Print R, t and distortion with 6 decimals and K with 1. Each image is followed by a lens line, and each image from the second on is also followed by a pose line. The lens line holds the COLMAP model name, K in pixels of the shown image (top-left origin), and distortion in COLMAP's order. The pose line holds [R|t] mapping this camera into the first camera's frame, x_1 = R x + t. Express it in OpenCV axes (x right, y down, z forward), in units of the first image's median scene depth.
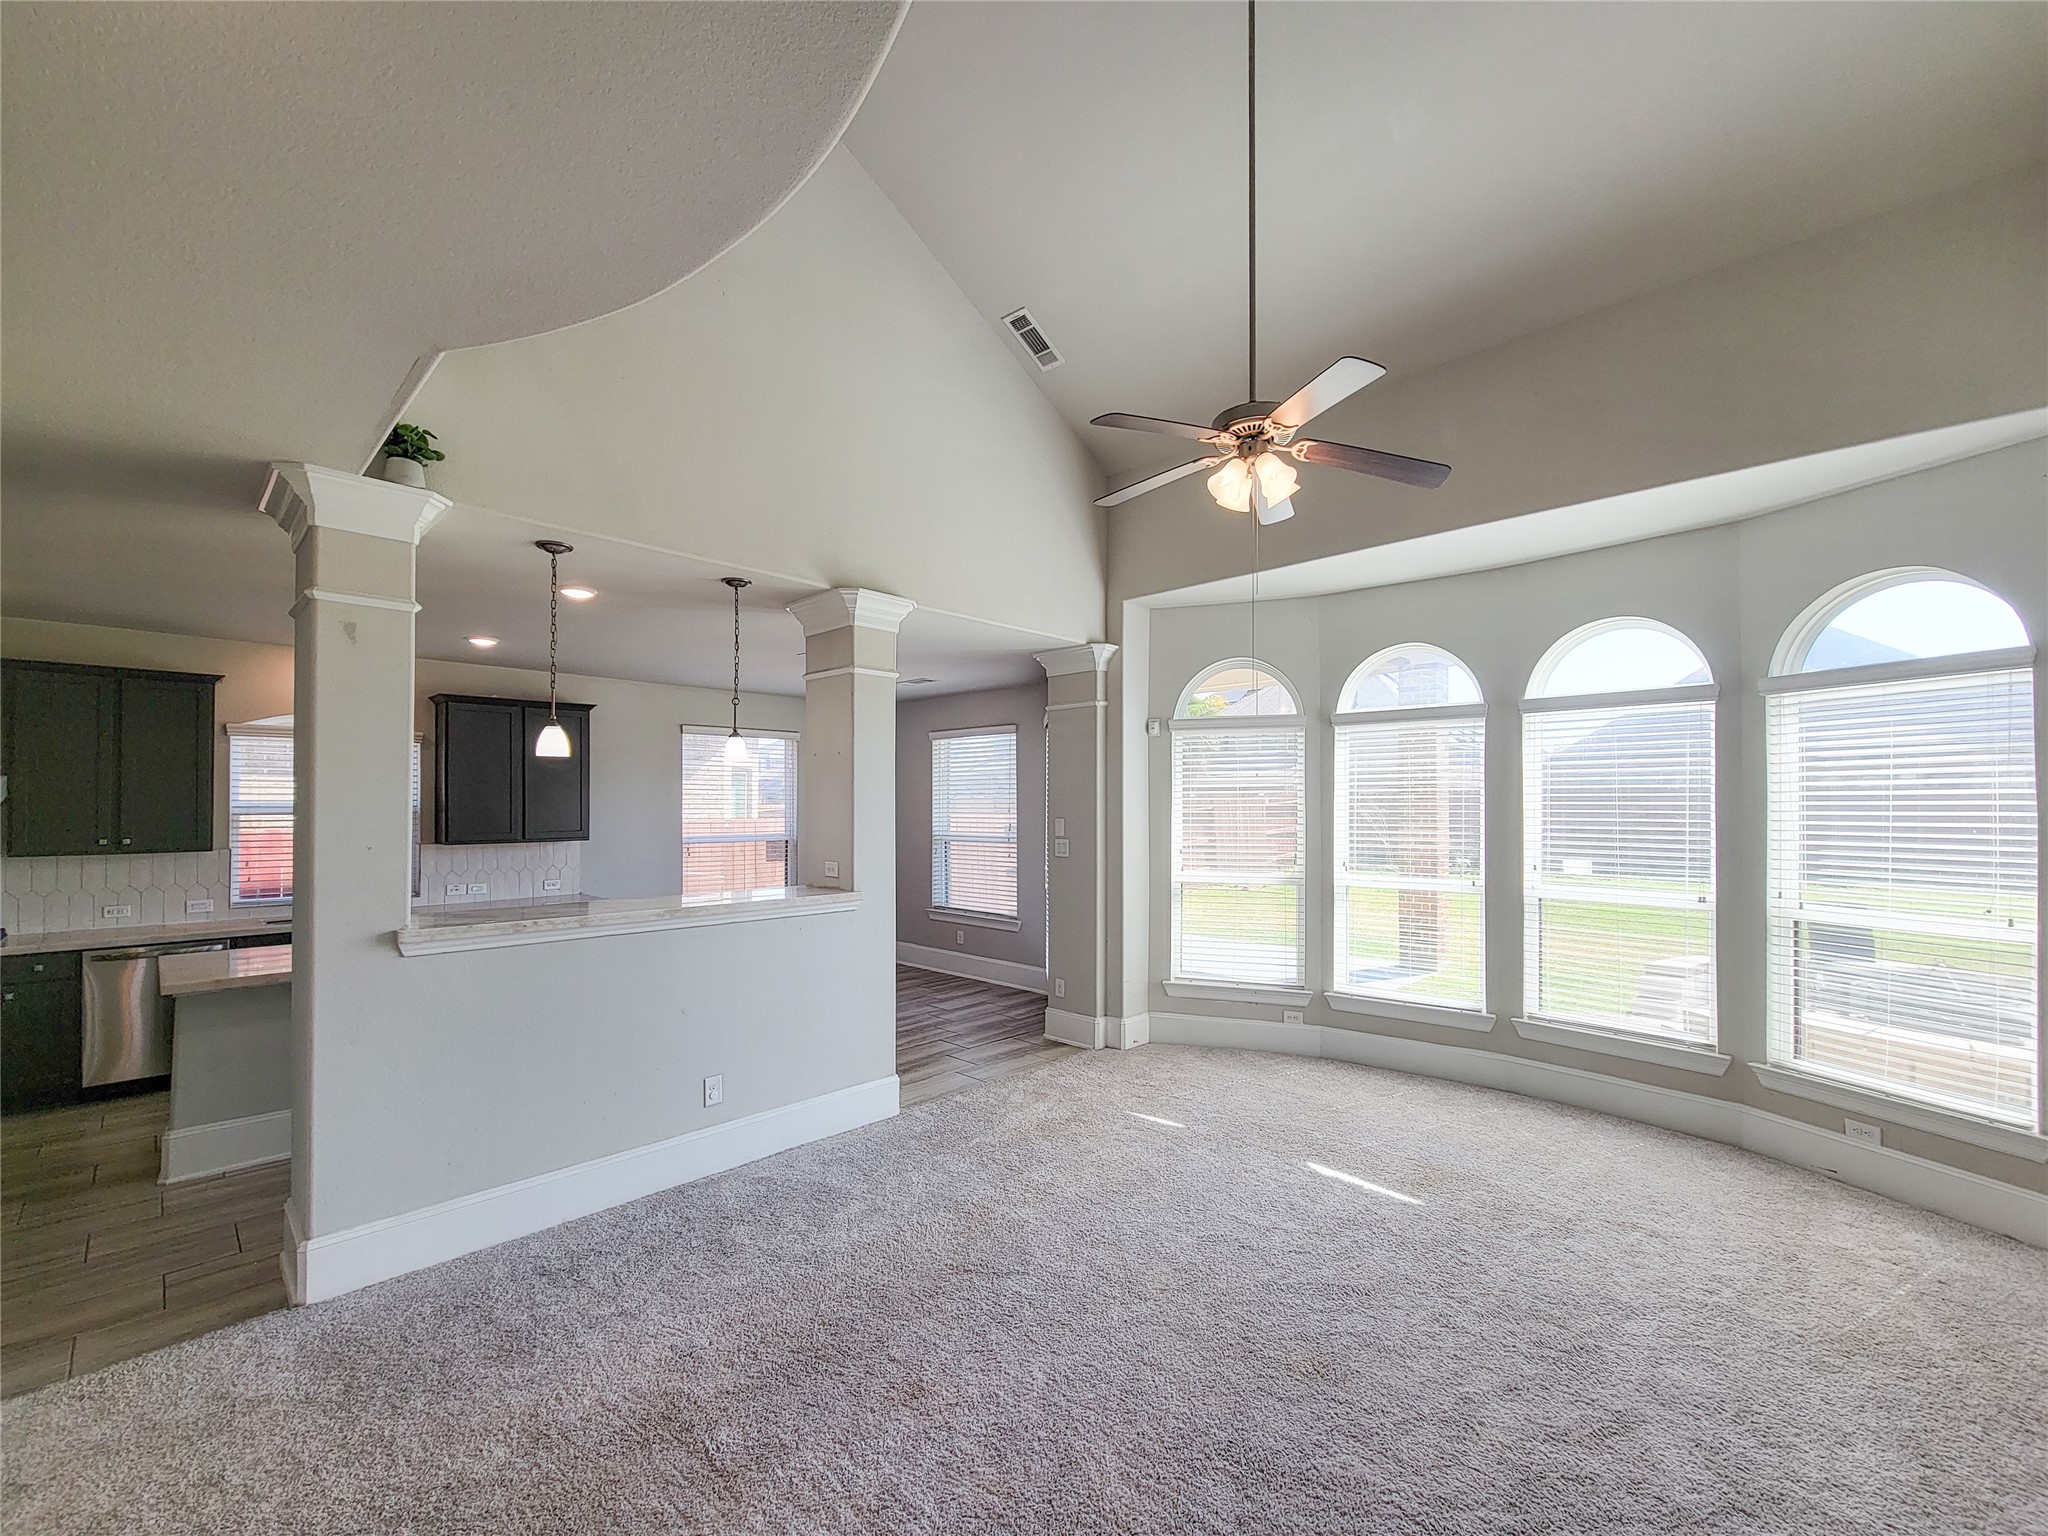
lens RADIAL K [[835.1, 0, 1054.4], [0, 835.1, 803.7], [0, 0, 1]] dist [-0.001834, -0.000236]
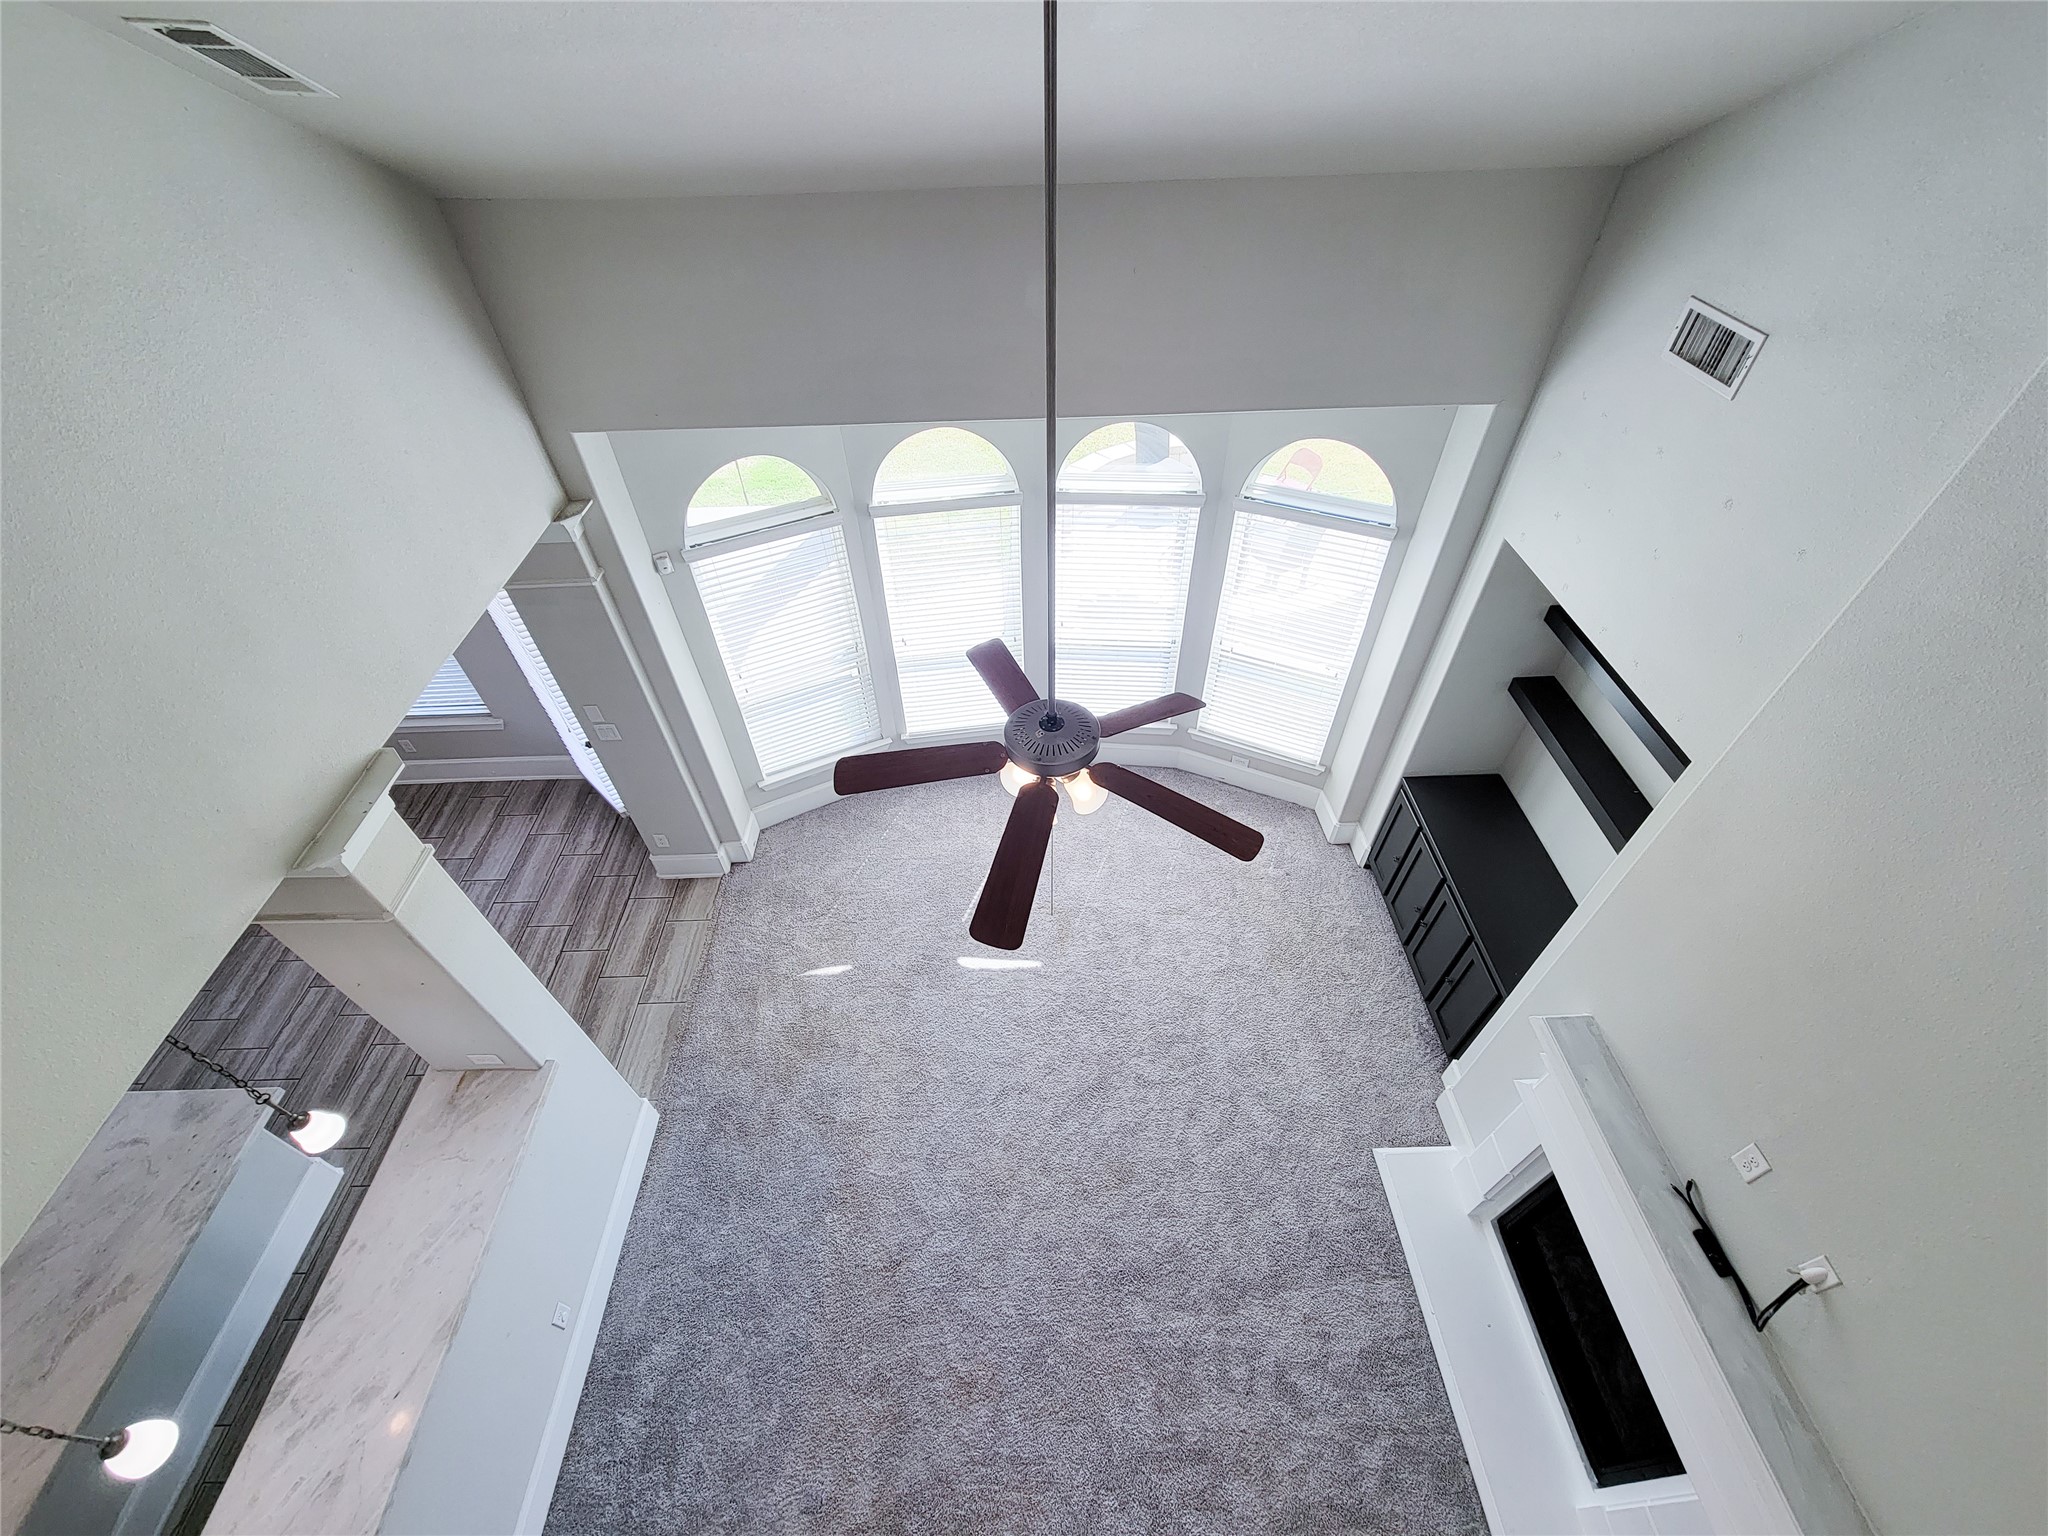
lens RADIAL K [[810.9, 0, 1032.7], [0, 810.9, 779.2], [0, 0, 1]] dist [0.002721, 0.000201]
pose [[0.722268, -0.501585, 0.476173, -0.112793], [0.011176, 0.696872, 0.717109, -0.593919], [-0.691523, -0.512623, 0.508934, 0.332265]]
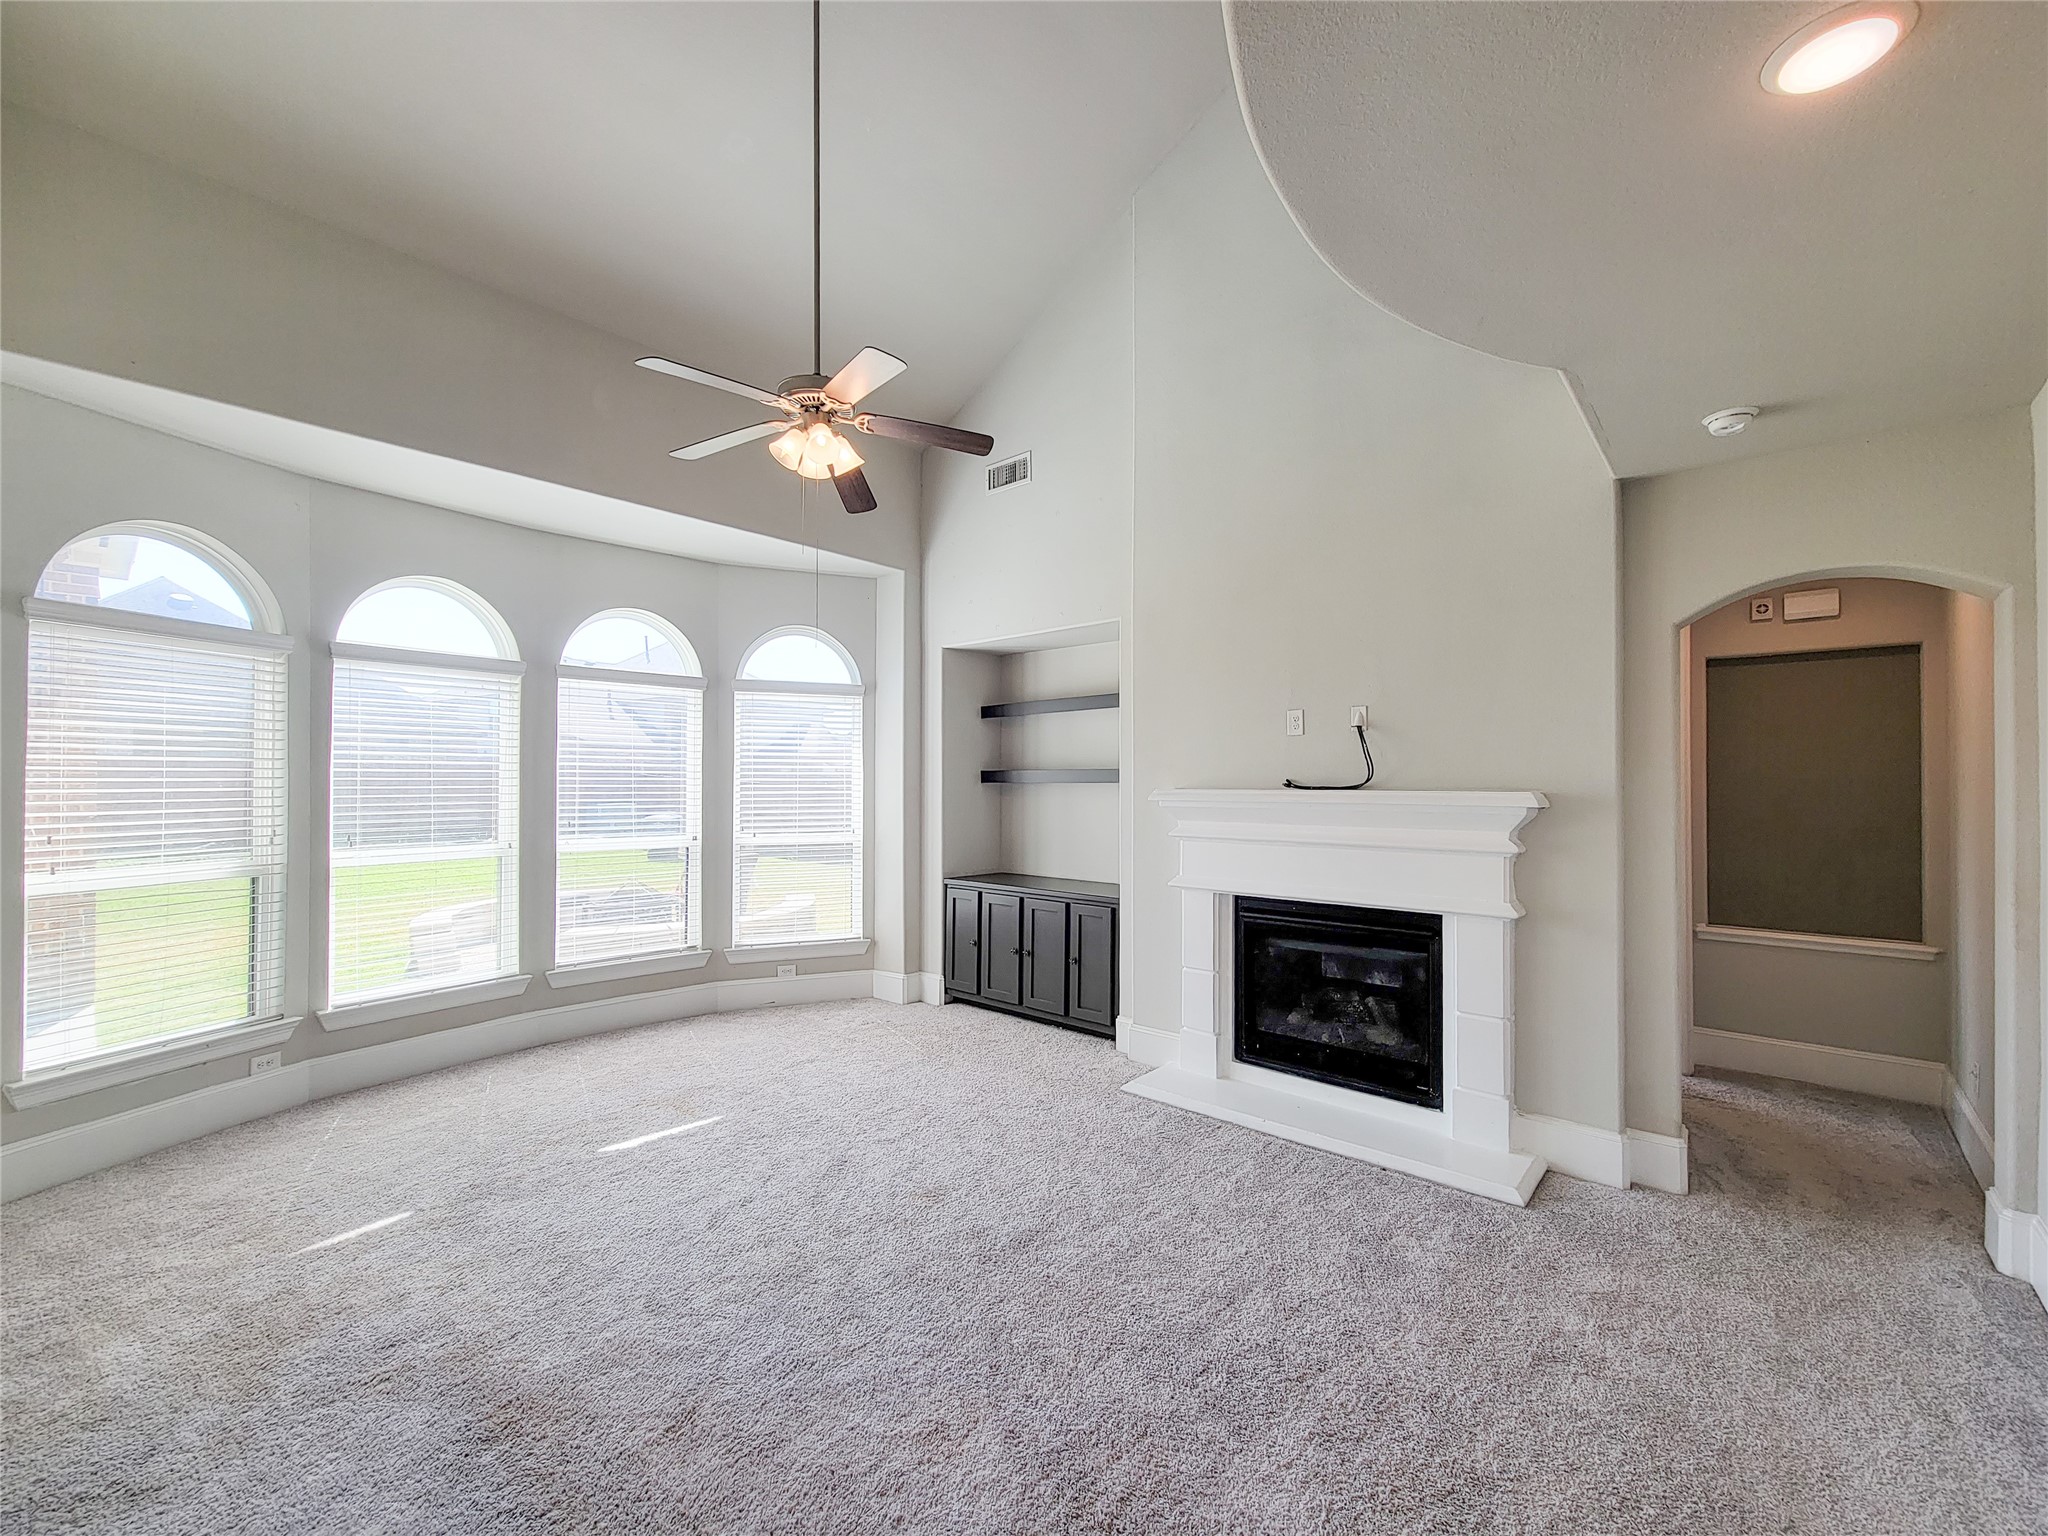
lens RADIAL K [[826.2, 0, 1016.1], [0, 826.2, 785.1], [0, 0, 1]] dist [0.004019, -0.000238]
pose [[0.000086, -0.011430, 0.999935, -0.480334], [-0.008877, 0.999895, 0.011430, 0.009286], [-0.999961, -0.008877, -0.000015, 0.431237]]
